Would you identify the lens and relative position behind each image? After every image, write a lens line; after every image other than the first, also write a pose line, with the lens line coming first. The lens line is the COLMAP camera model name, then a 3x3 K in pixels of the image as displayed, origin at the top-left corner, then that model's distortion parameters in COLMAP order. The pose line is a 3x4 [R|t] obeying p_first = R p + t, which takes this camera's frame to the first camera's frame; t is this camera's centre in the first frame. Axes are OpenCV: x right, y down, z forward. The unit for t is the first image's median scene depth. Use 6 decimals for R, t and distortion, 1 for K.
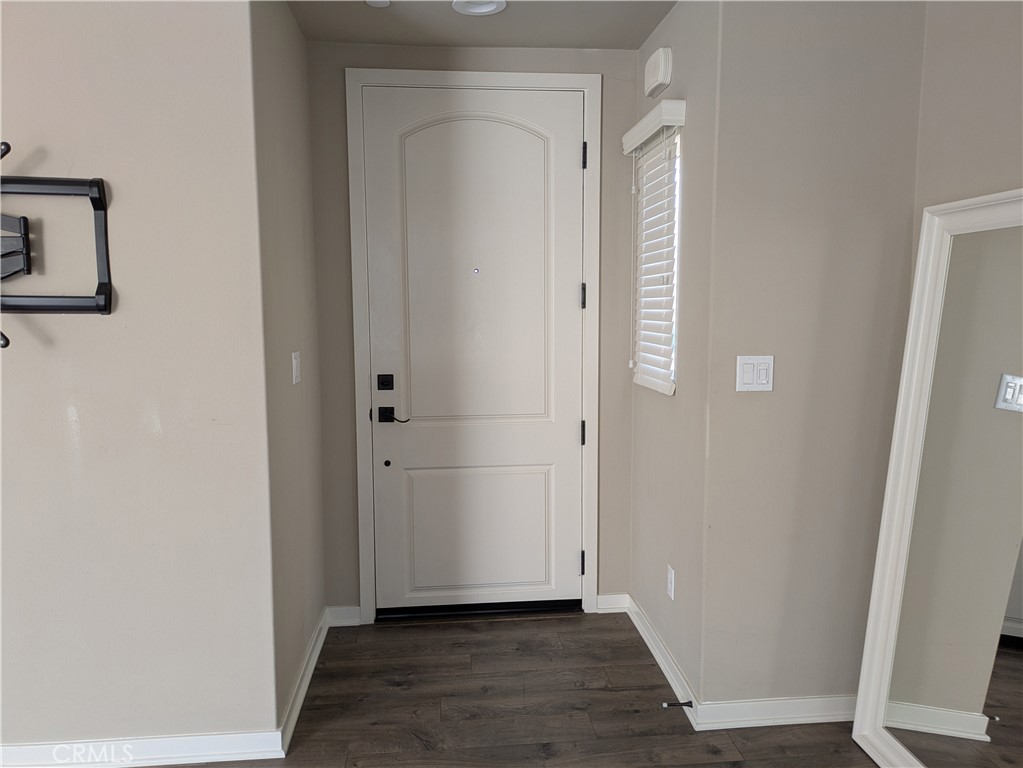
lens RADIAL K [[752.4, 0, 500.8], [0, 752.4, 386.4], [0, 0, 1]] dist [0.074449, -0.086480]
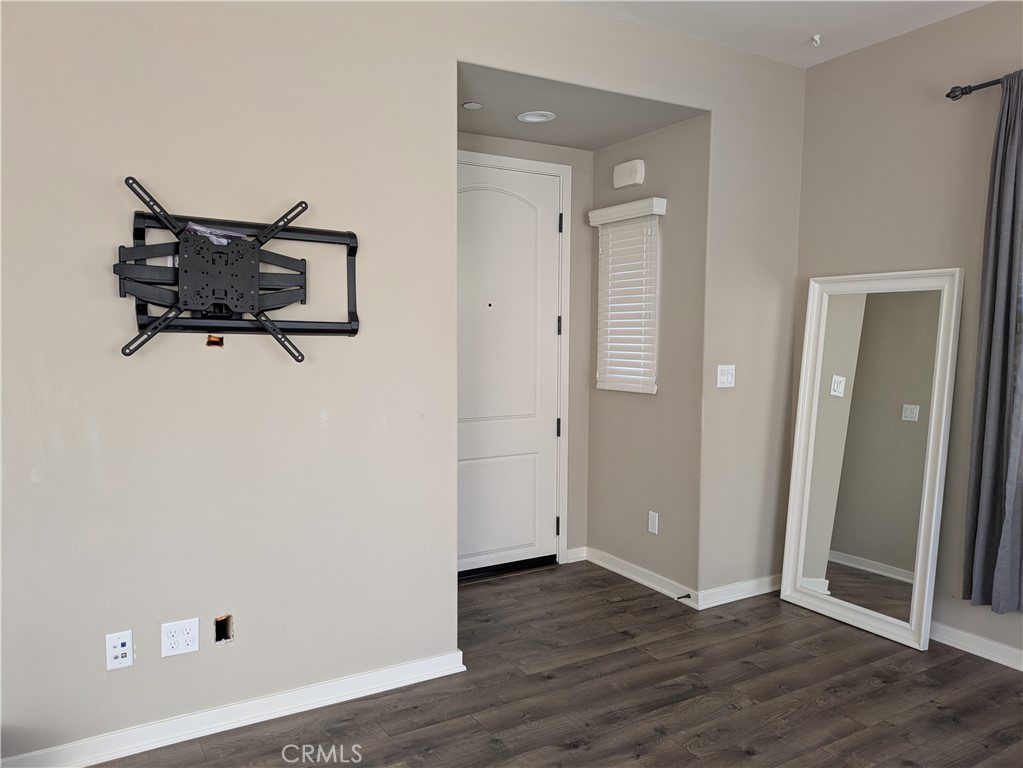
lens RADIAL K [[747.1, 0, 511.8], [0, 747.1, 389.4], [0, 0, 1]] dist [0.071951, -0.096065]
pose [[0.904716, -0.022648, 0.425412, -0.681038], [0.036202, 0.999061, -0.023803, 0.029141], [-0.424474, 0.036935, 0.904687, -0.214177]]
